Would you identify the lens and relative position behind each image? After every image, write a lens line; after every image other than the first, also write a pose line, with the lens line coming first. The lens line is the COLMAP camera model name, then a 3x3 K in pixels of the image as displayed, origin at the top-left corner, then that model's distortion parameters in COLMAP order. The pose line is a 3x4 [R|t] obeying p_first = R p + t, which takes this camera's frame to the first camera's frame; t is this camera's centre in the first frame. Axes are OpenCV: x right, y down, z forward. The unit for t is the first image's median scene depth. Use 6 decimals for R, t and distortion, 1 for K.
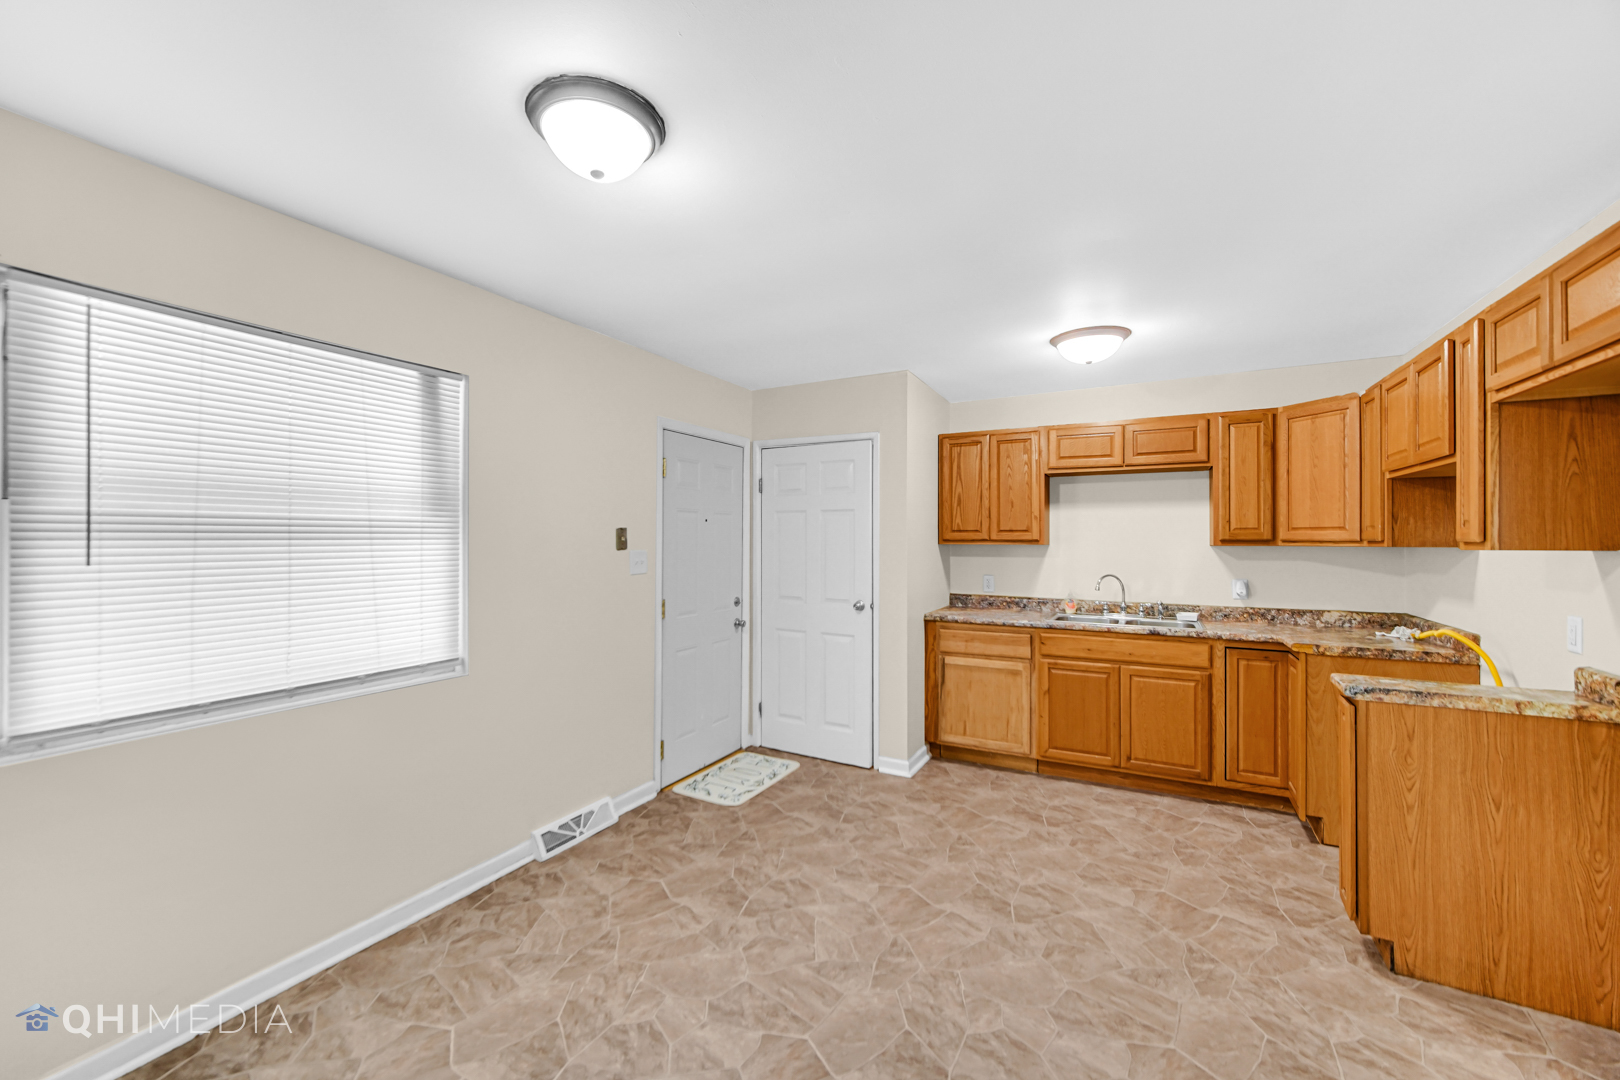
lens RADIAL K [[652.7, 0, 799.9], [0, 652.7, 538.5], [0, 0, 1]] dist [0.005917, -0.000105]
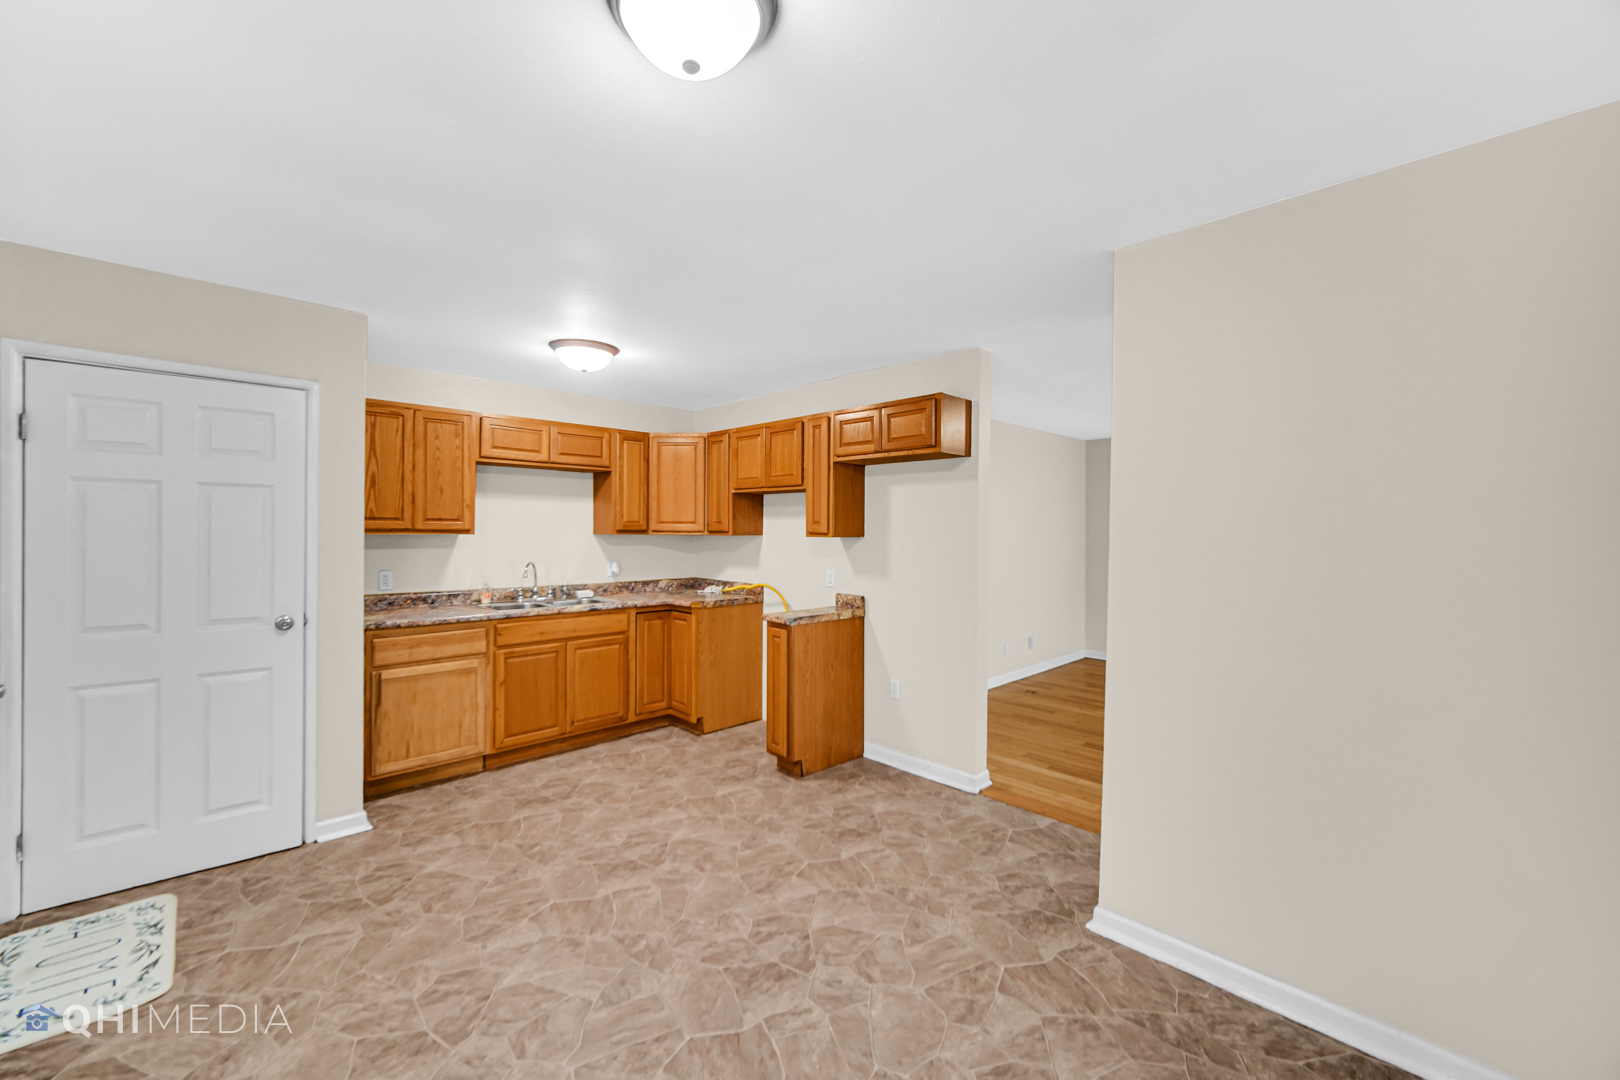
lens RADIAL K [[652.7, 0, 797.6], [0, 652.7, 532.9], [0, 0, 1]] dist [0.005917, -0.000105]
pose [[0.307439, -0.003497, 0.951561, -0.454498], [-0.008685, 0.999941, 0.006481, -0.003802], [-0.951528, -0.010256, 0.307391, 0.283282]]
